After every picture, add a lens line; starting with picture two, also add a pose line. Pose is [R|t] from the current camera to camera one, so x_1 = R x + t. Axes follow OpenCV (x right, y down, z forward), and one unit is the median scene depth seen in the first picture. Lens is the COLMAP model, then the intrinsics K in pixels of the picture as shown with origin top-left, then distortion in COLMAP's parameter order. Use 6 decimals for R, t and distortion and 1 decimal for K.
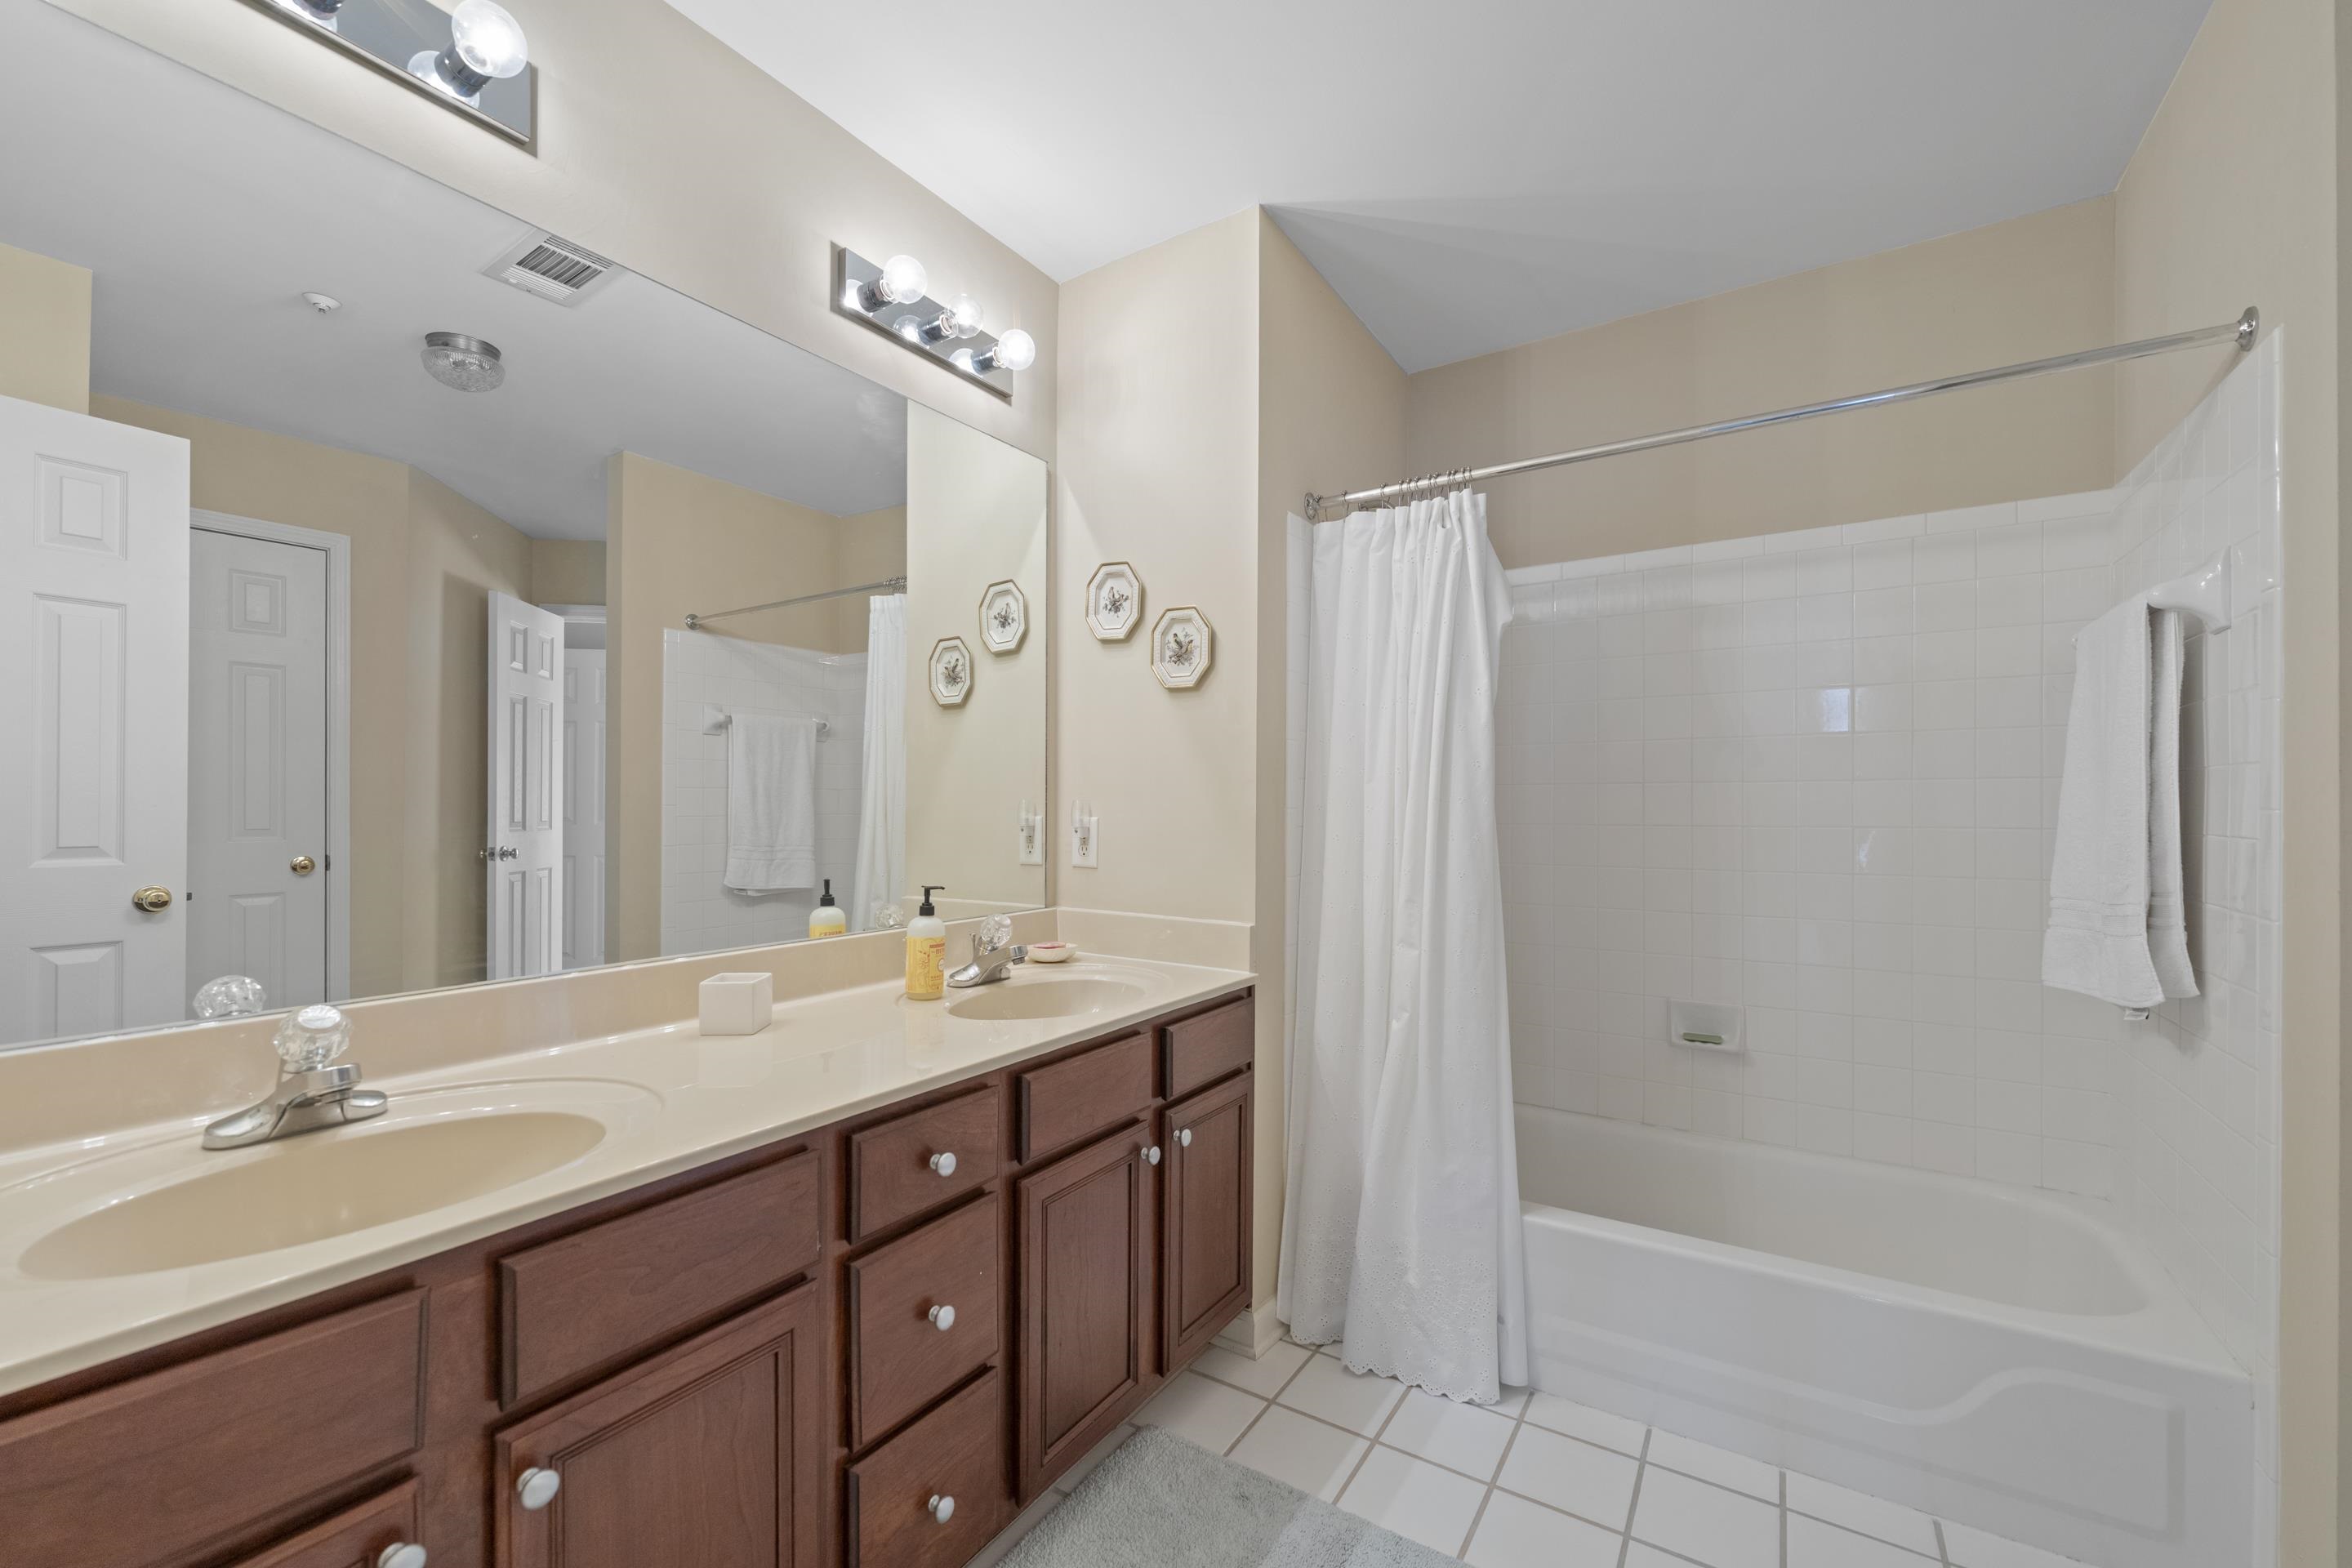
lens RADIAL K [[956.4, 0, 1173.6], [0, 956.4, 791.7], [0, 0, 1]] dist [-0.004324, -0.000379]
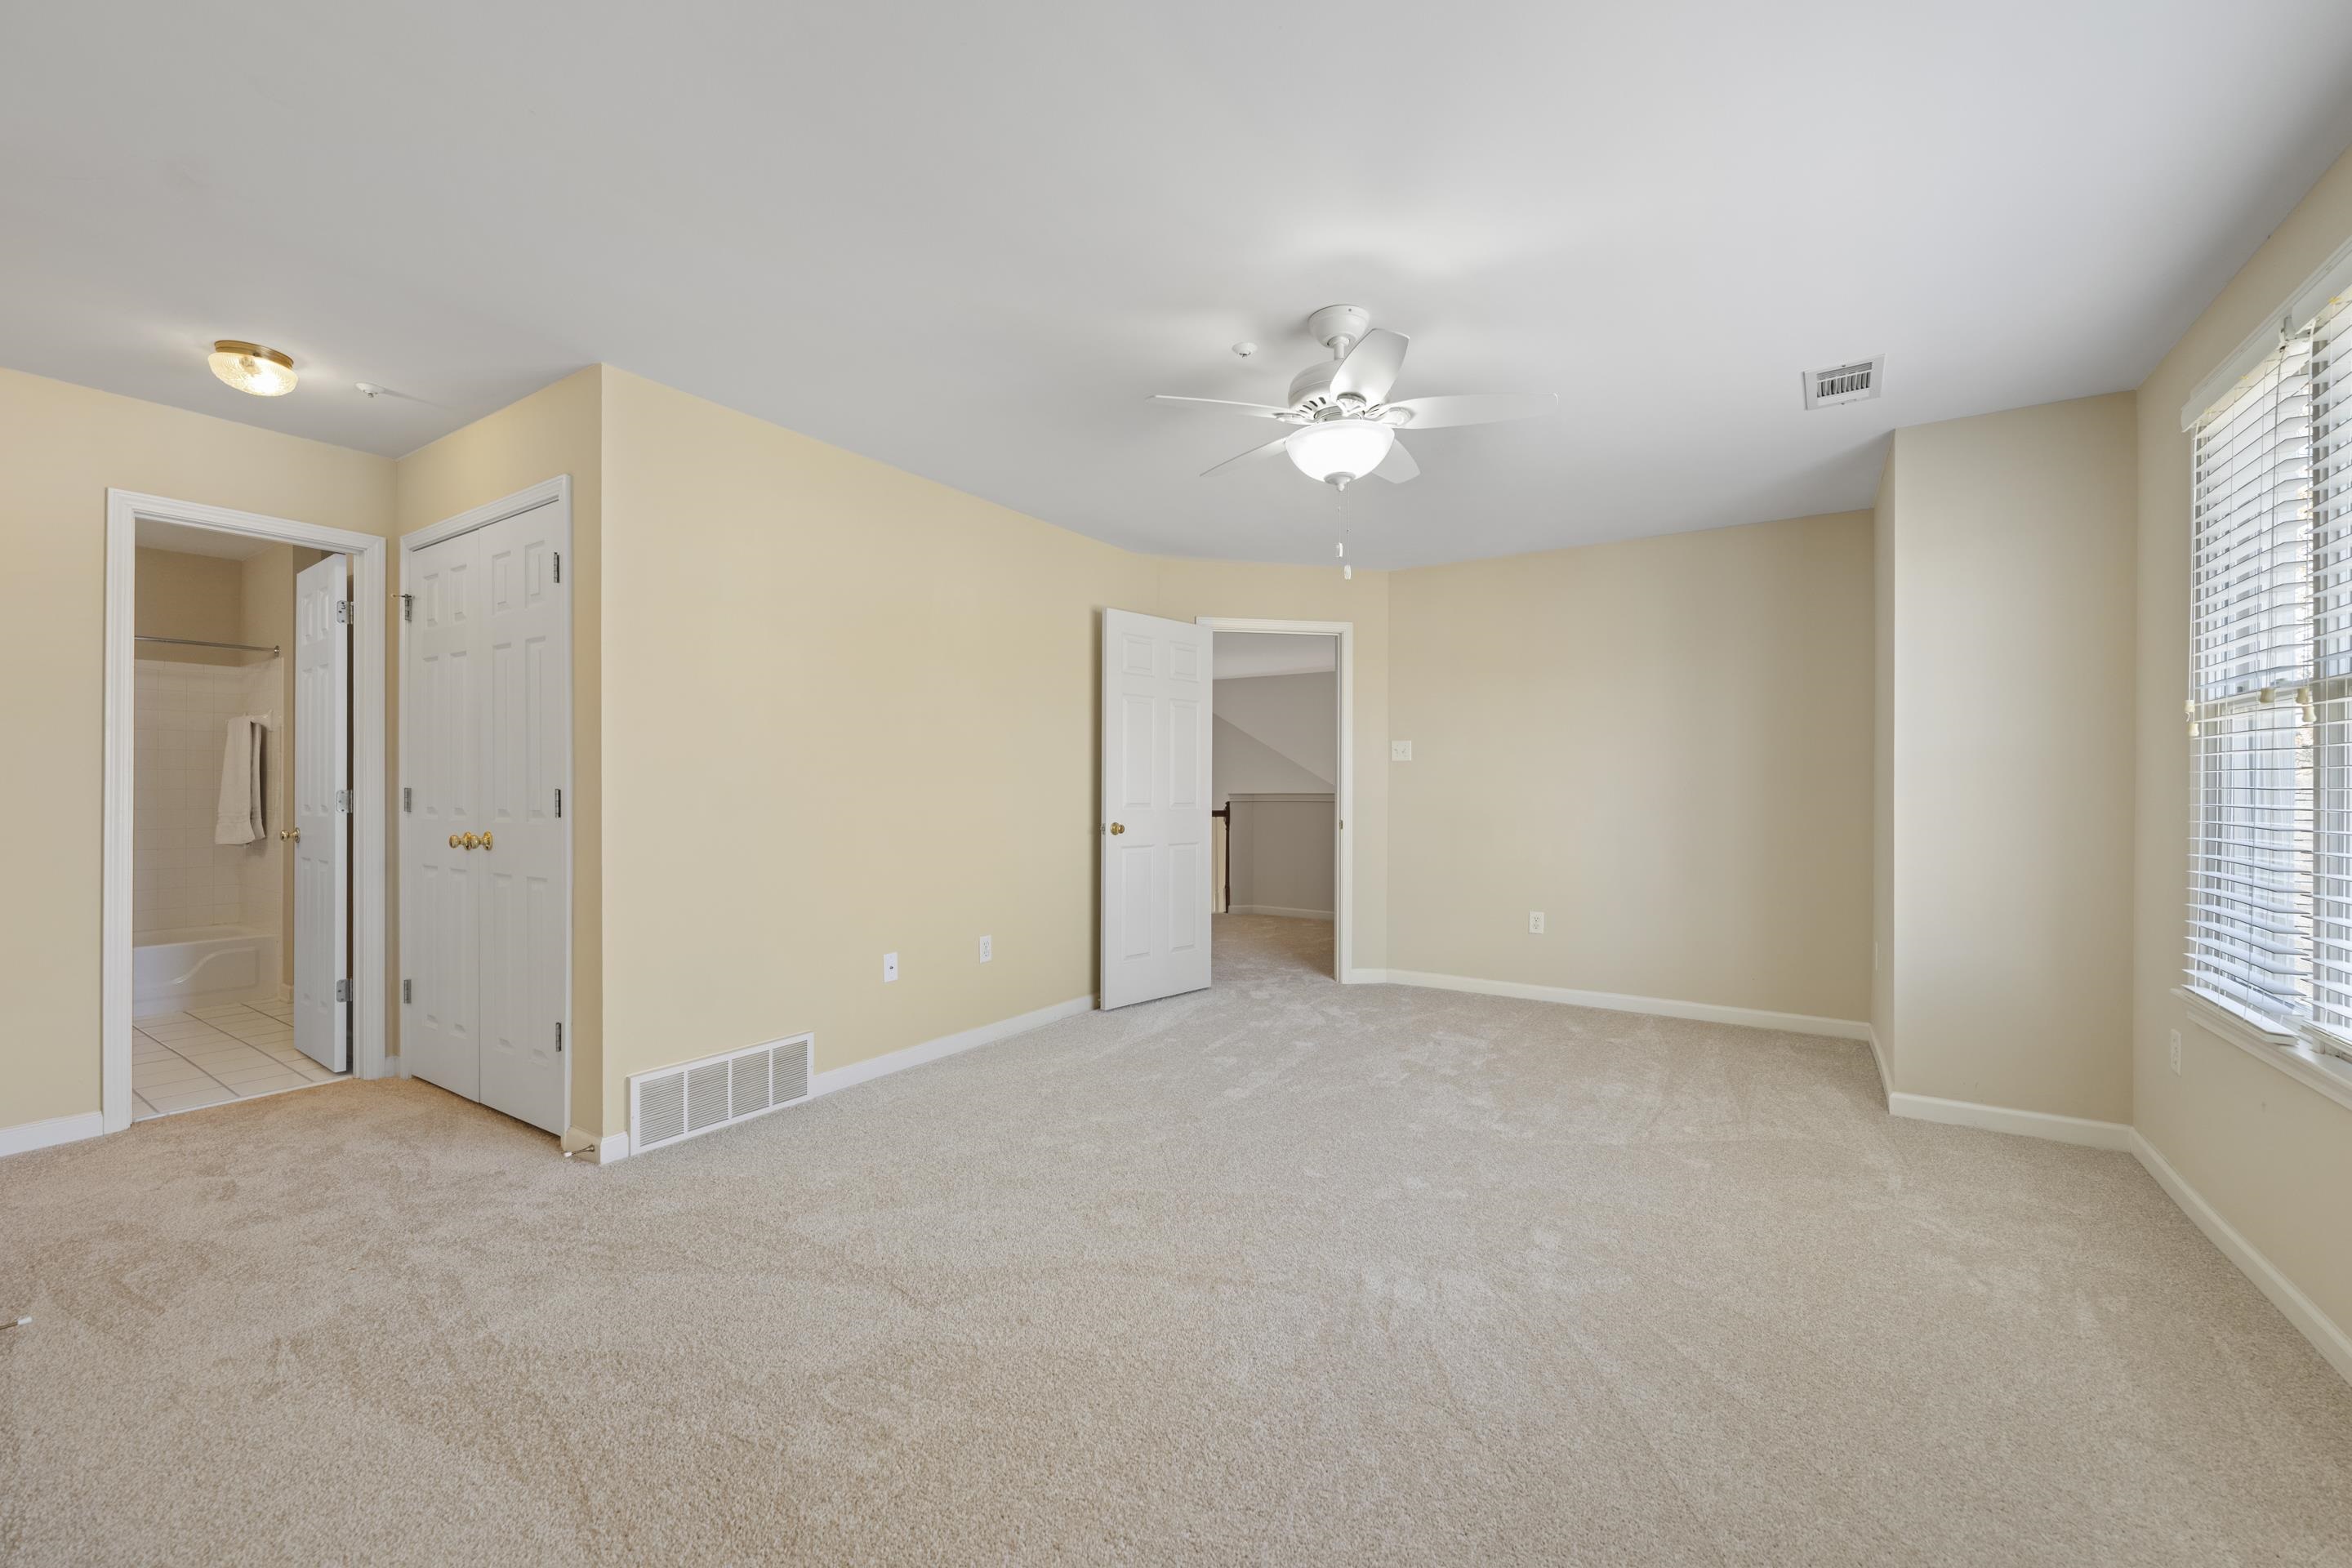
lens RADIAL K [[956.4, 0, 1168.8], [0, 956.4, 784.2], [0, 0, 1]] dist [-0.004324, -0.000379]
pose [[0.010040, 0.000282, 0.999950, -2.217789], [-0.005394, 0.999985, -0.000228, 0.010604], [-0.999935, -0.005392, 0.010042, -2.190148]]
